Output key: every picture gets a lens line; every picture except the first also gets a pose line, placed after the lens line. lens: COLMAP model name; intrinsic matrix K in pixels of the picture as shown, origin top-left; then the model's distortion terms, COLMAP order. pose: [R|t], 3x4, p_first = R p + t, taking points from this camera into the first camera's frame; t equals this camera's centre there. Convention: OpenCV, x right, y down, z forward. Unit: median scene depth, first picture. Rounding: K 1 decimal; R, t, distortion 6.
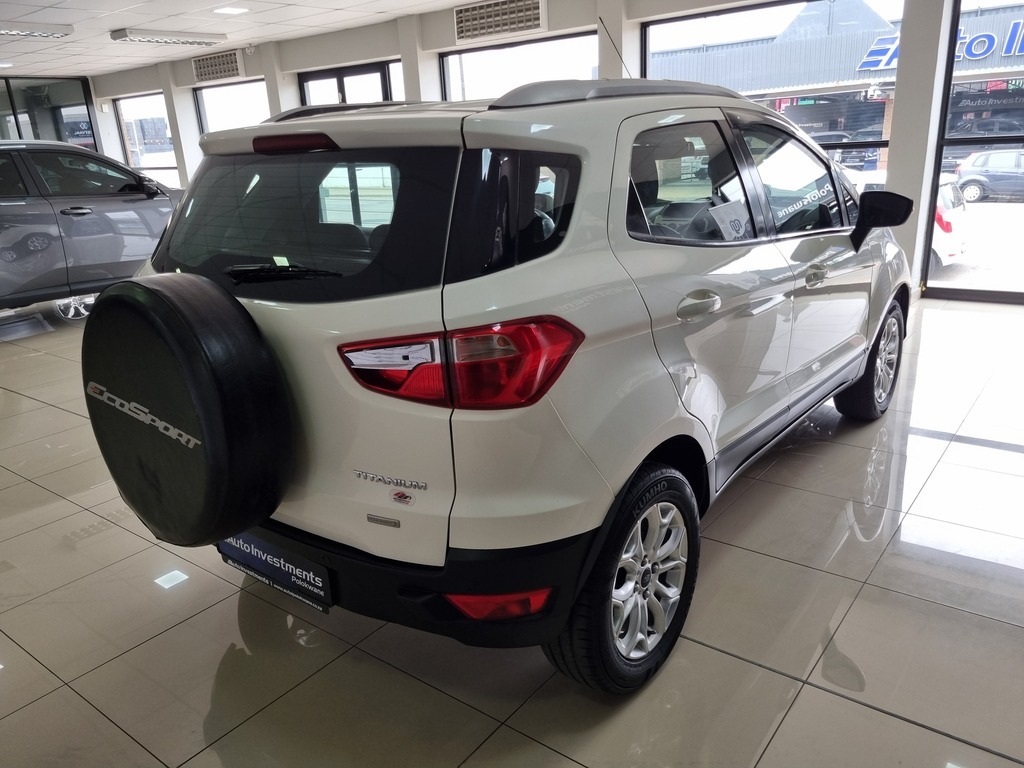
lens RADIAL K [[766.7, 0, 515.3], [0, 766.7, 385.4], [0, 0, 1]] dist [-0.002303, -0.000725]
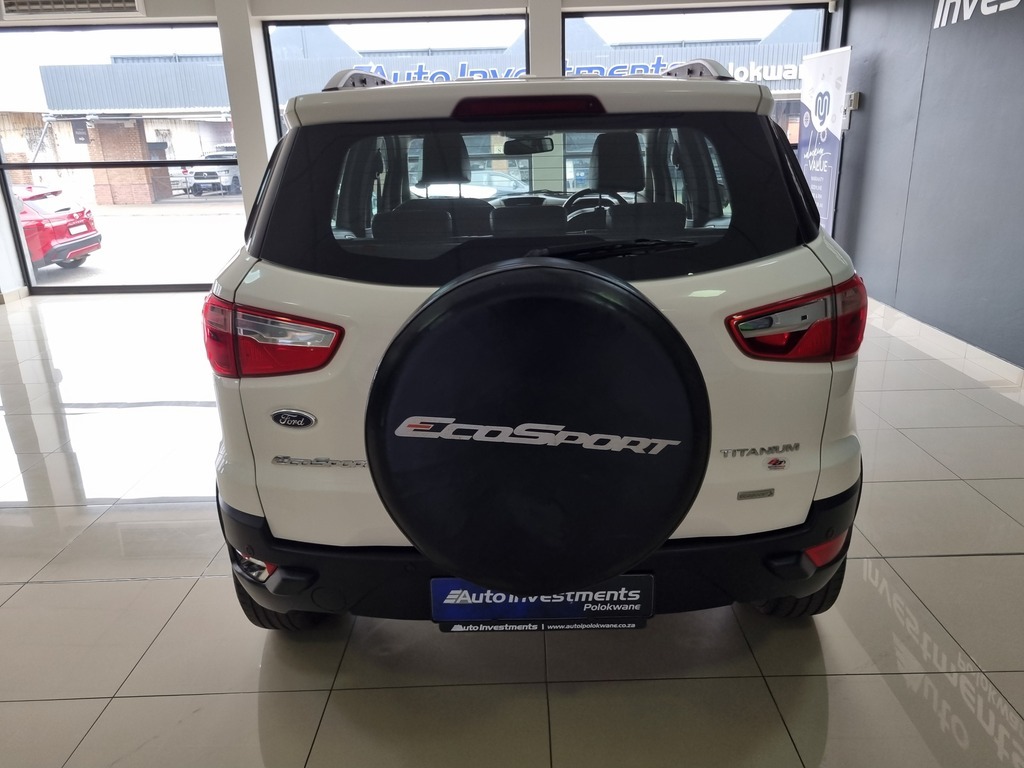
lens RADIAL K [[757.6, 0, 497.0], [0, 757.6, 399.4], [0, 0, 1]] dist [0.063315, -0.061727]
pose [[0.785476, -0.166836, 0.595981, -0.860561], [0.173239, 0.983755, 0.047068, -0.038024], [-0.594152, 0.066277, 0.801618, 0.360088]]
